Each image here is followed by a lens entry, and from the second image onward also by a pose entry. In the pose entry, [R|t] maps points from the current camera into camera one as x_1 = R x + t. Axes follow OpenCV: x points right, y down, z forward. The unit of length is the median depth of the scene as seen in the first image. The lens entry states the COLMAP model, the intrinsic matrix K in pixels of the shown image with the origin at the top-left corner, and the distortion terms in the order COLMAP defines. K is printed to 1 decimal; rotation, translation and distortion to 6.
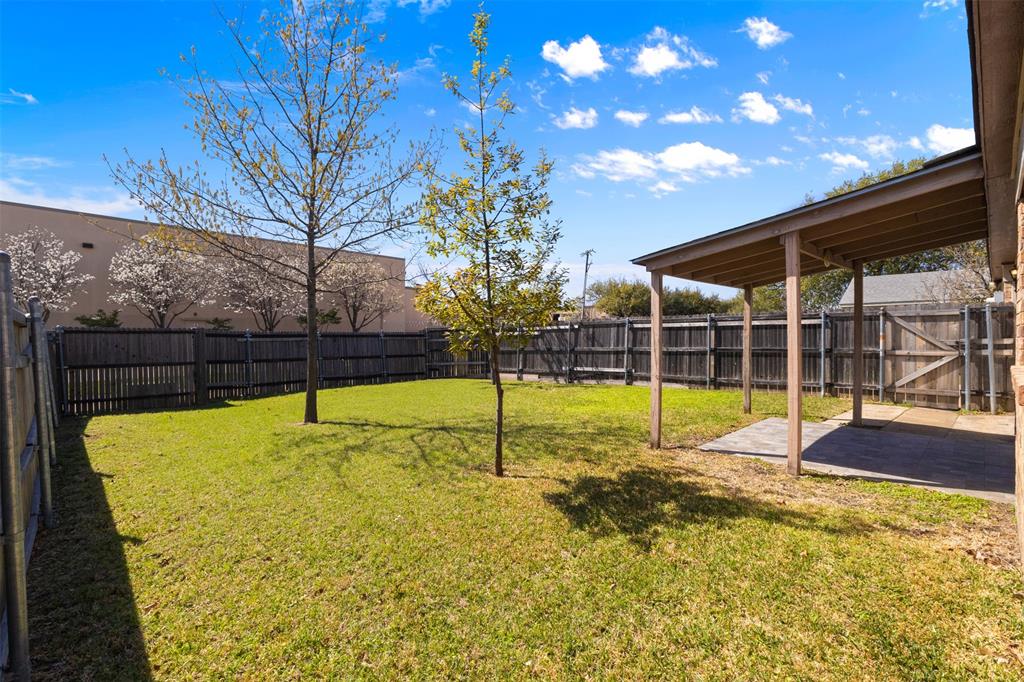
lens RADIAL K [[468.8, 0, 518.7], [0, 468.8, 346.4], [0, 0, 1]] dist [0.012793, -0.000014]
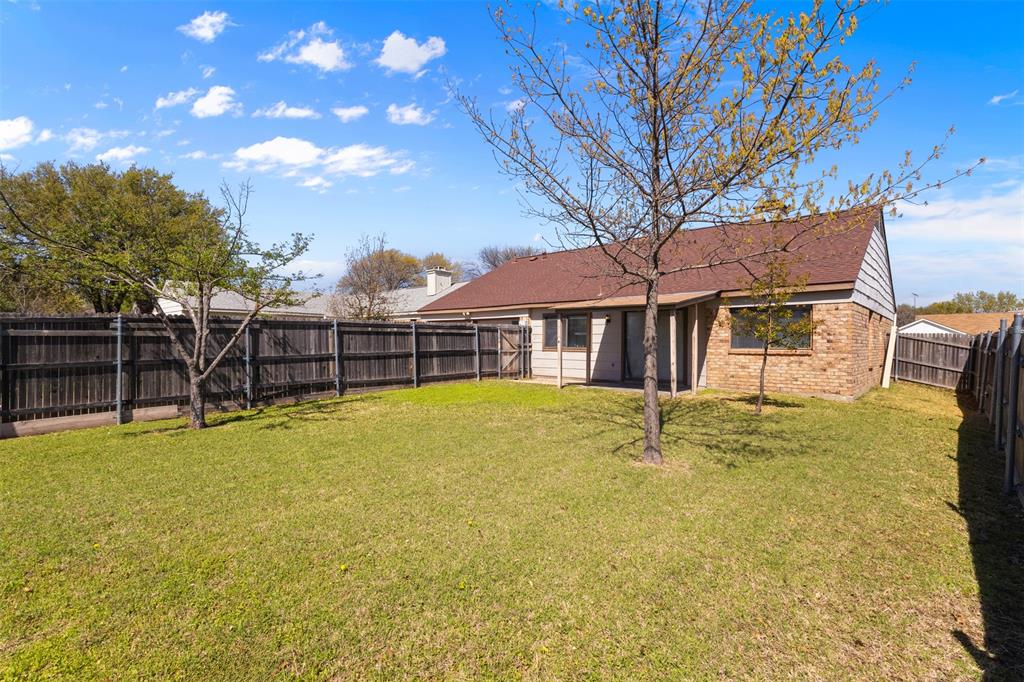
lens RADIAL K [[468.8, 0, 518.7], [0, 468.8, 346.4], [0, 0, 1]] dist [0.012793, -0.000014]
pose [[-0.067176, 0.004839, 0.997729, -0.978536], [0.028105, 0.999601, -0.002956, 0.004761], [-0.997345, 0.027843, -0.067285, 1.074052]]
